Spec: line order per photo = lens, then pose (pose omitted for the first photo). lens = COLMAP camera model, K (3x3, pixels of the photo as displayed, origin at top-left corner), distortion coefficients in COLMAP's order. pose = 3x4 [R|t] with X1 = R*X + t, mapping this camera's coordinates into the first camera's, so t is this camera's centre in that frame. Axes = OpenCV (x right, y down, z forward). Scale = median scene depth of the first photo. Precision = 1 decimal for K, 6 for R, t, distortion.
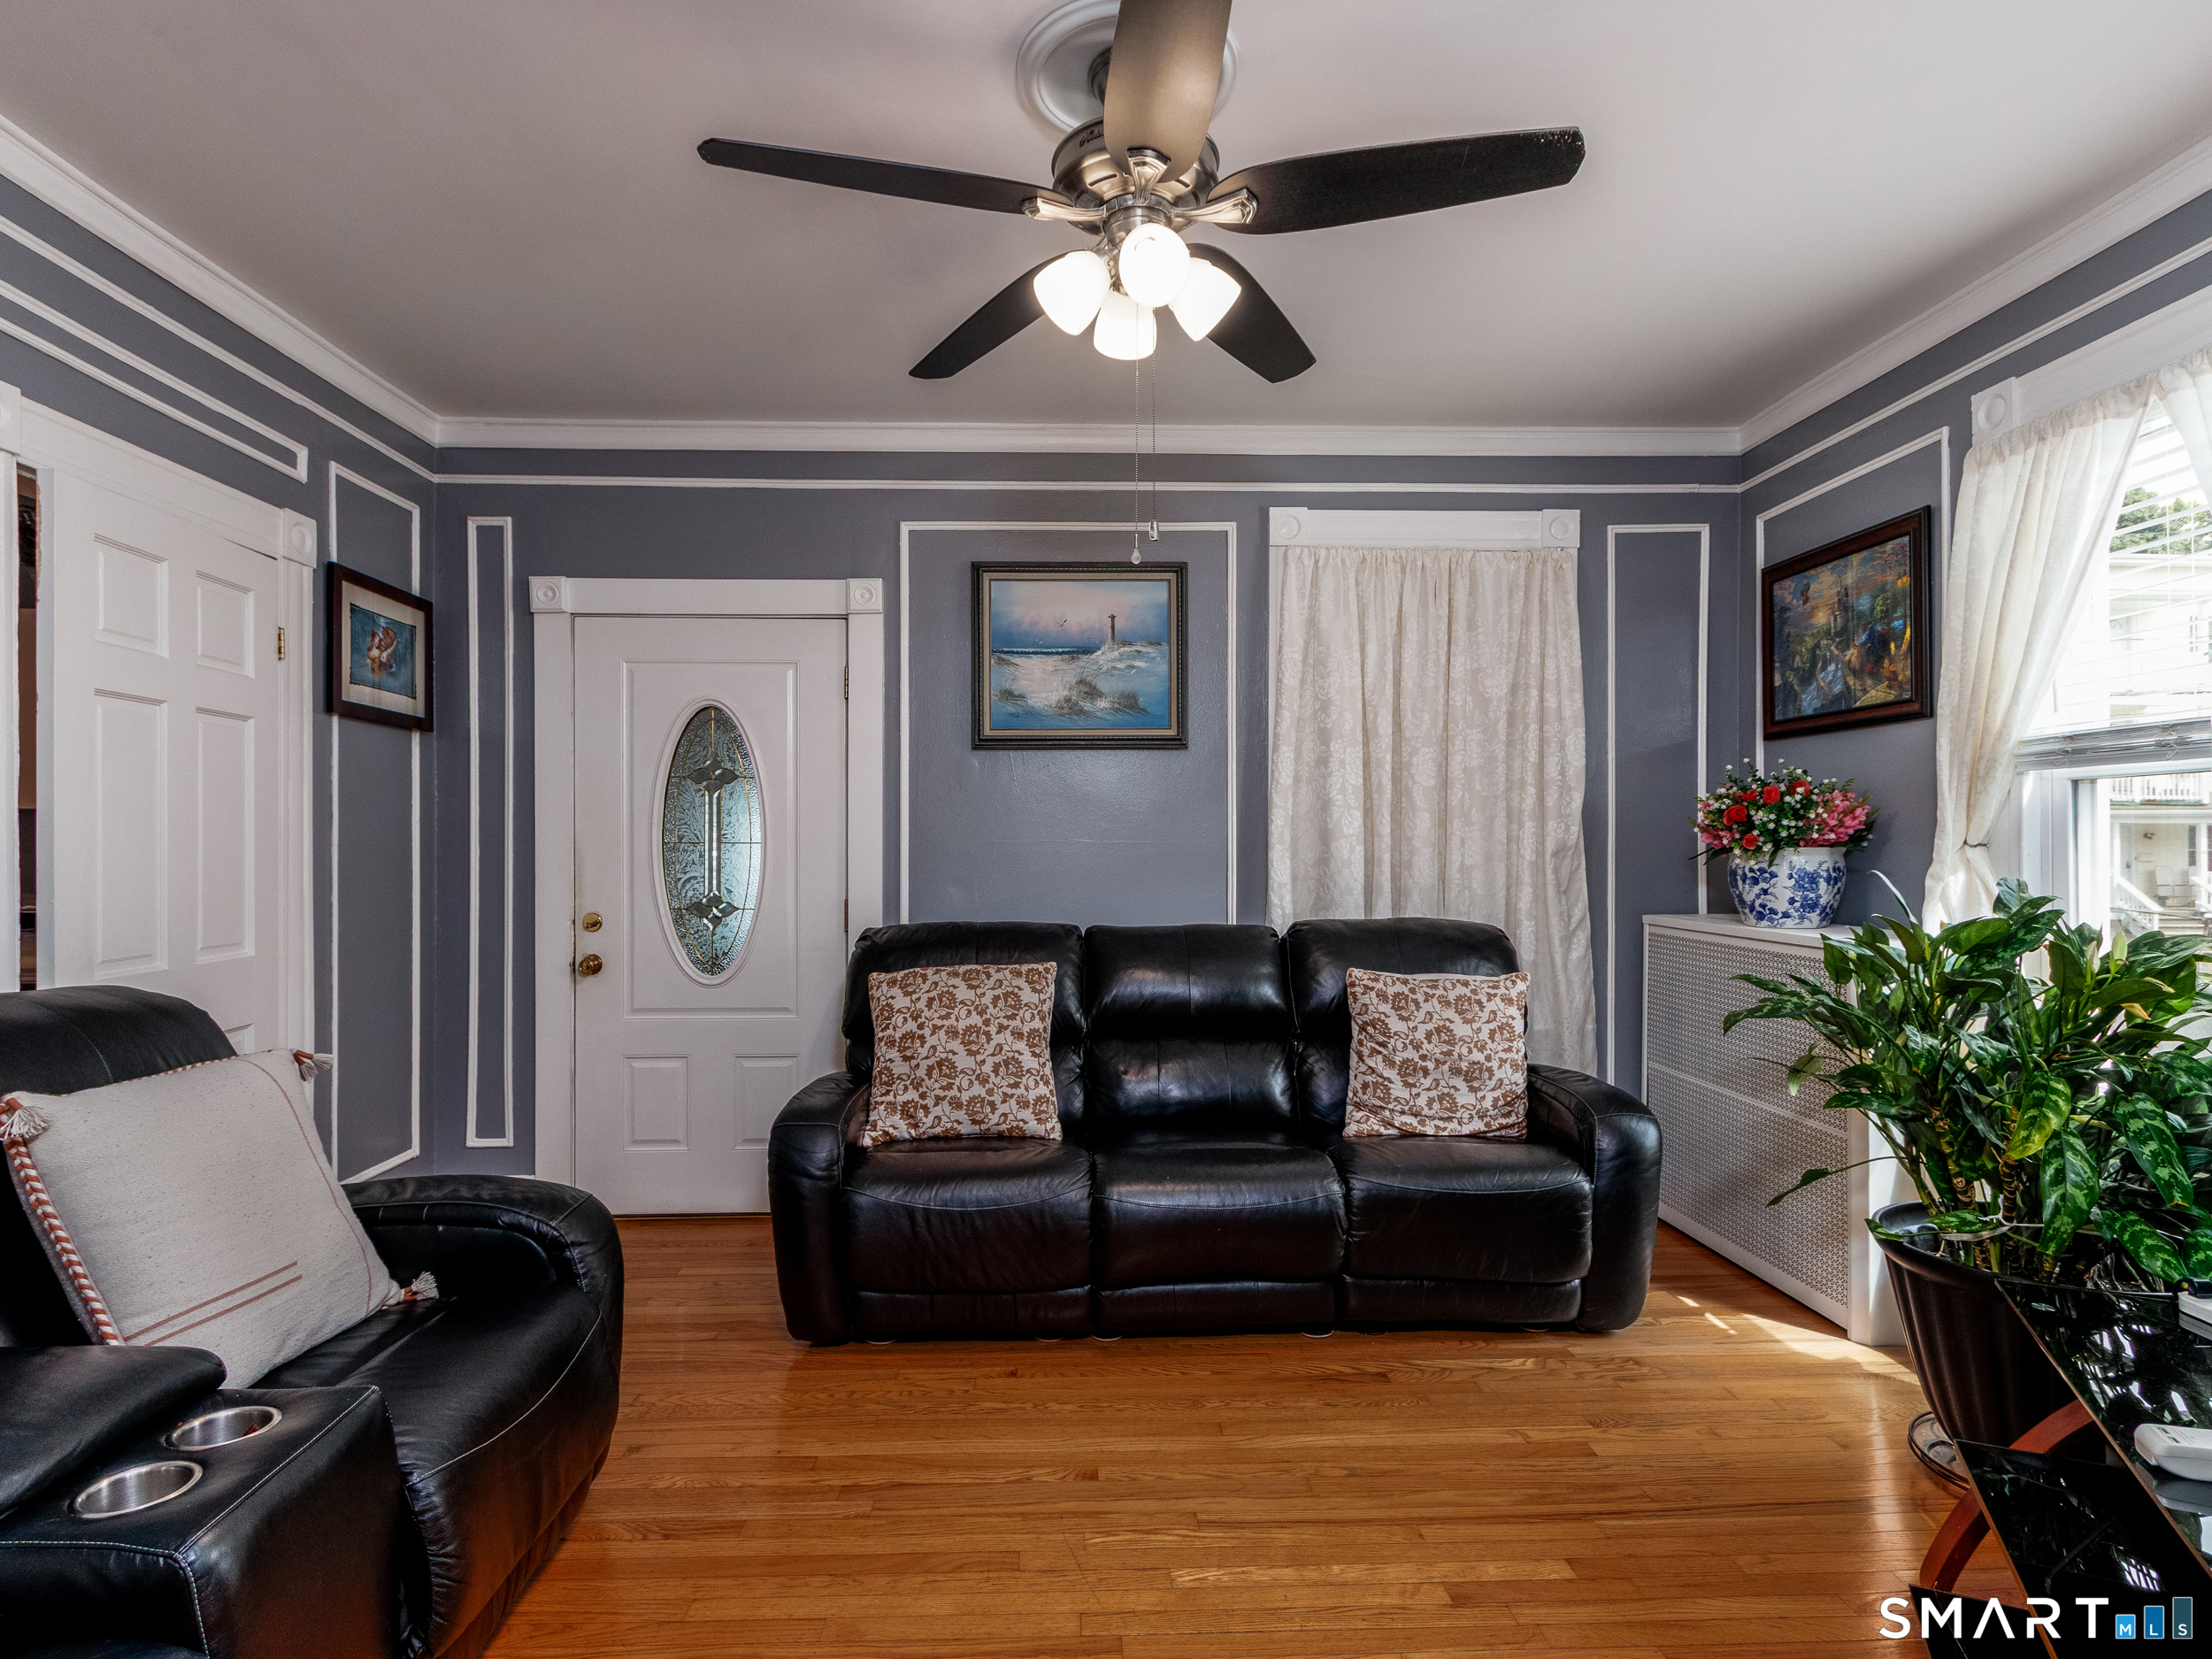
lens RADIAL K [[1147.4, 0, 1103.4], [0, 1147.4, 848.4], [0, 0, 1]] dist [0.008438, -0.001779]
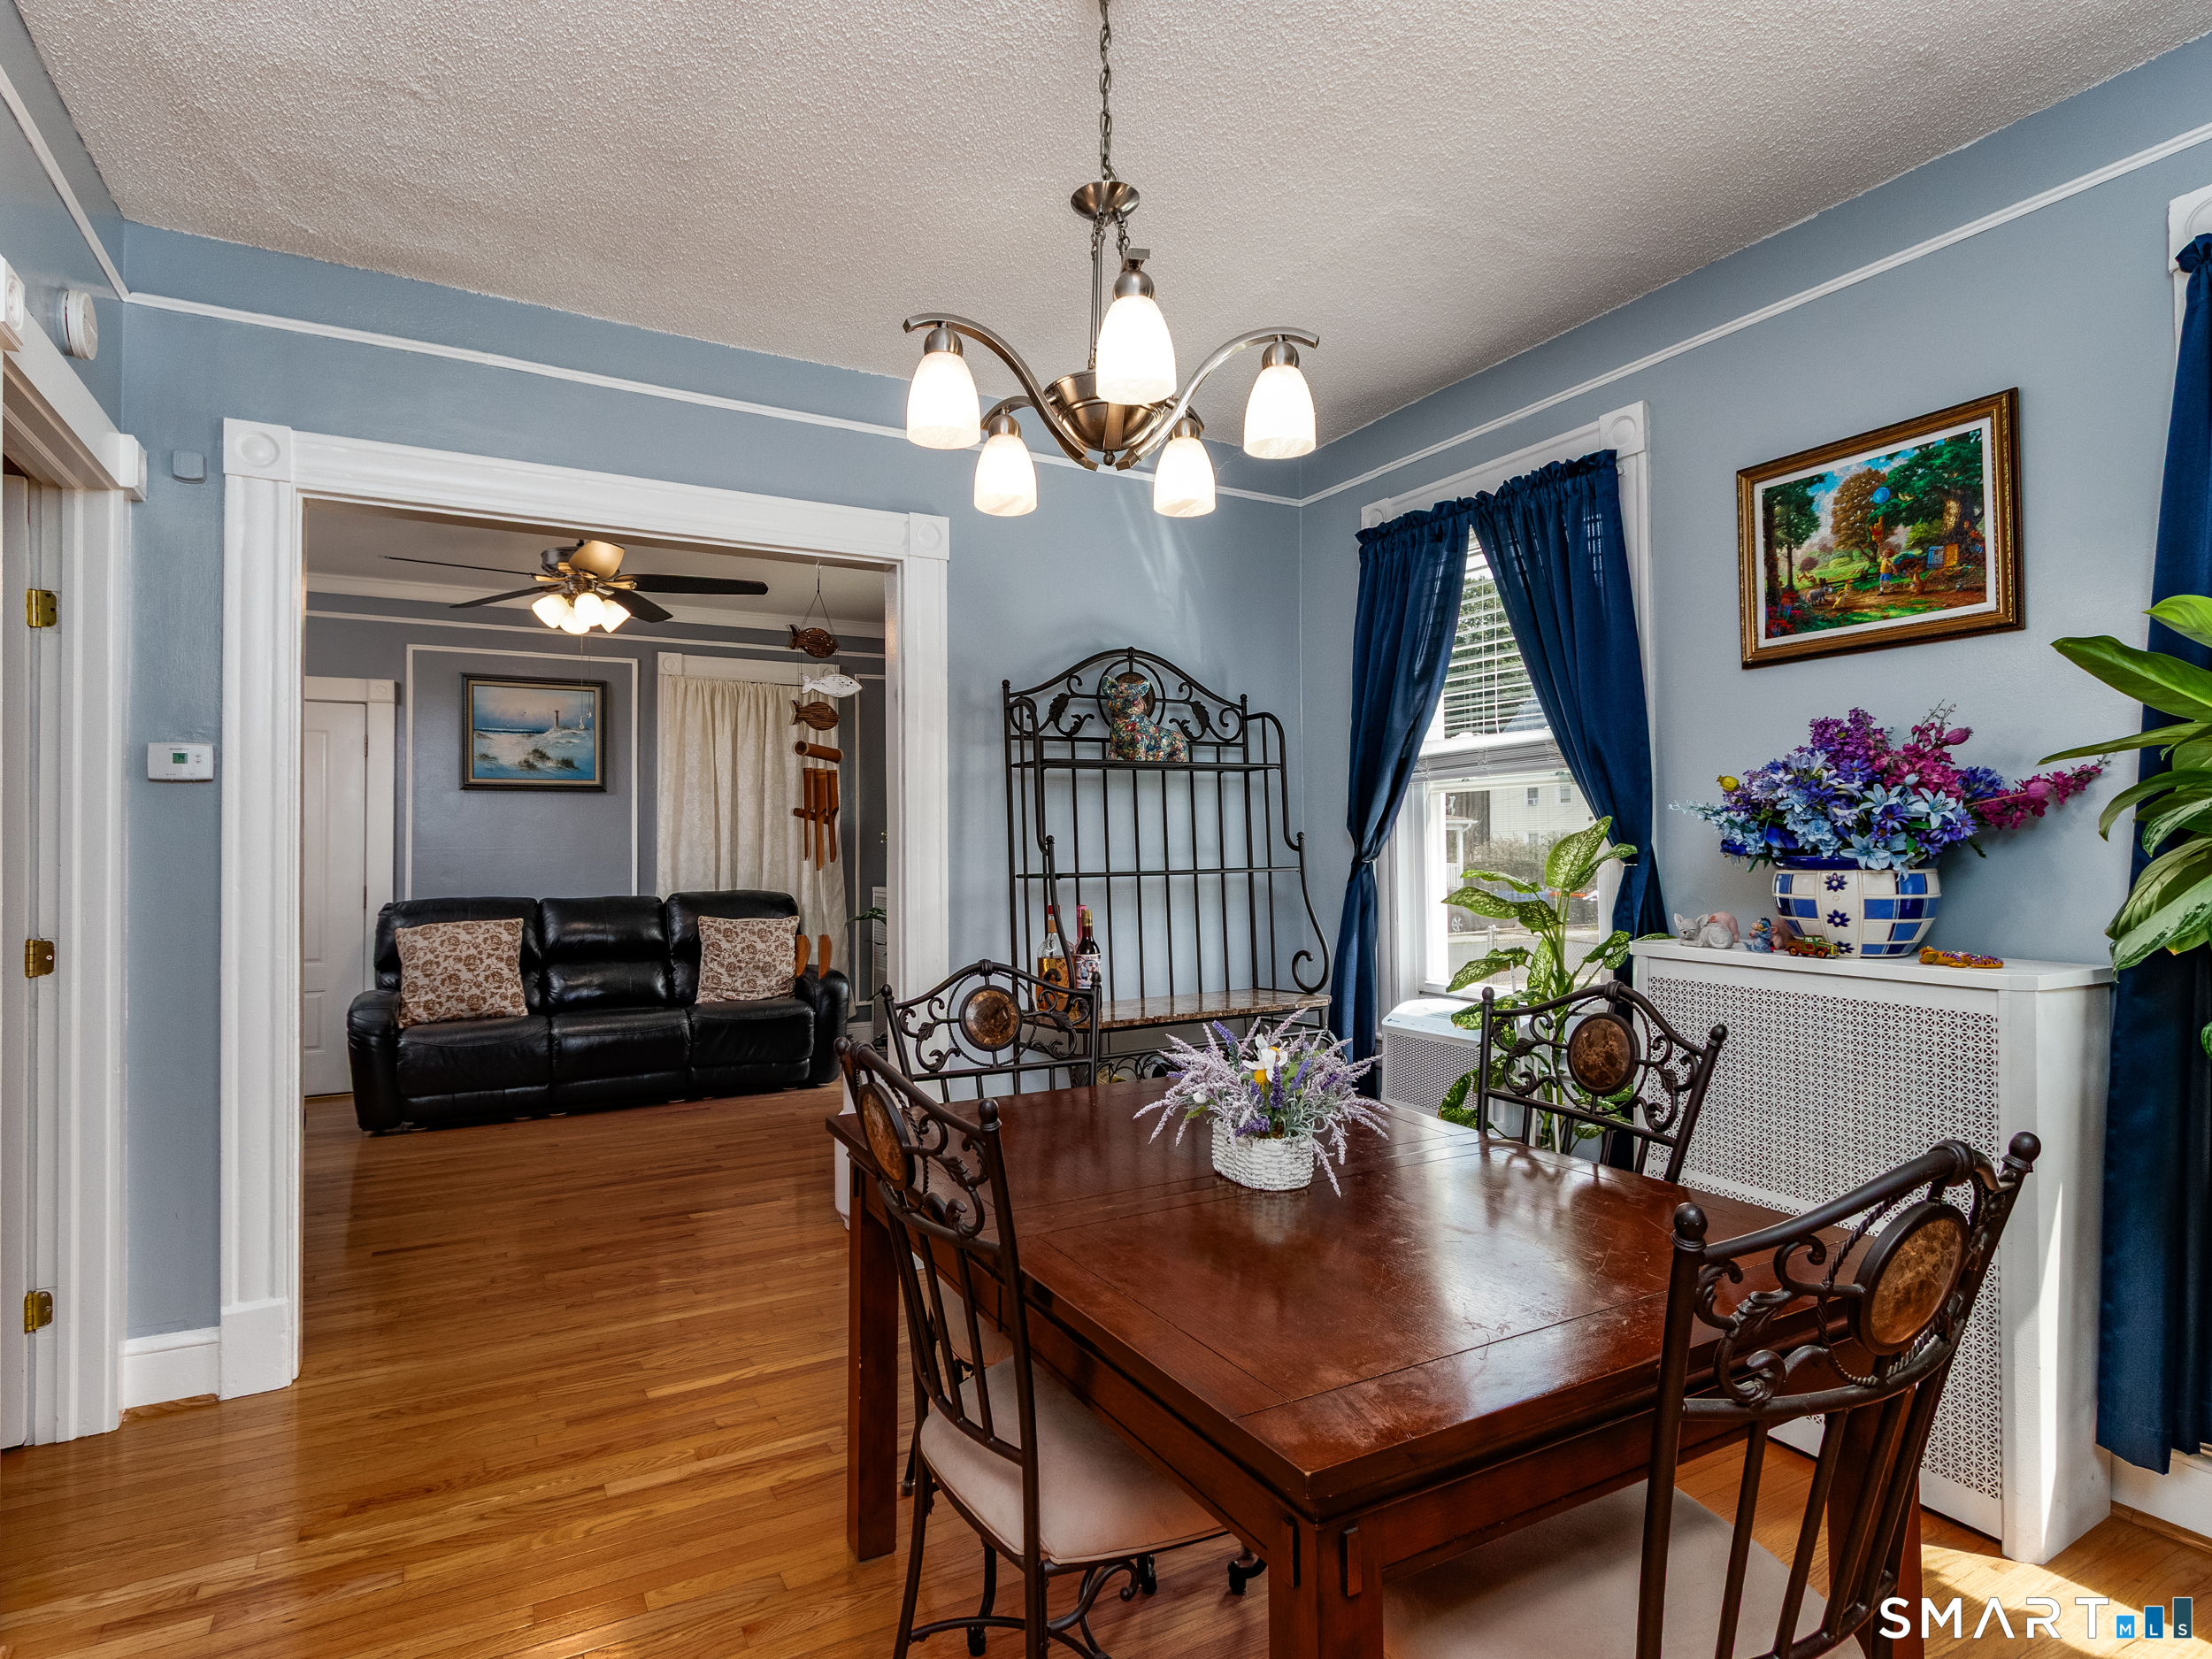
lens RADIAL K [[1147.4, 0, 1098.1], [0, 1147.4, 833.5], [0, 0, 1]] dist [0.008438, -0.001779]
pose [[0.886188, 0.005081, 0.463298, -0.078567], [0.001105, 0.999914, -0.013080, -0.005125], [-0.463325, 0.012103, 0.886106, -0.963934]]
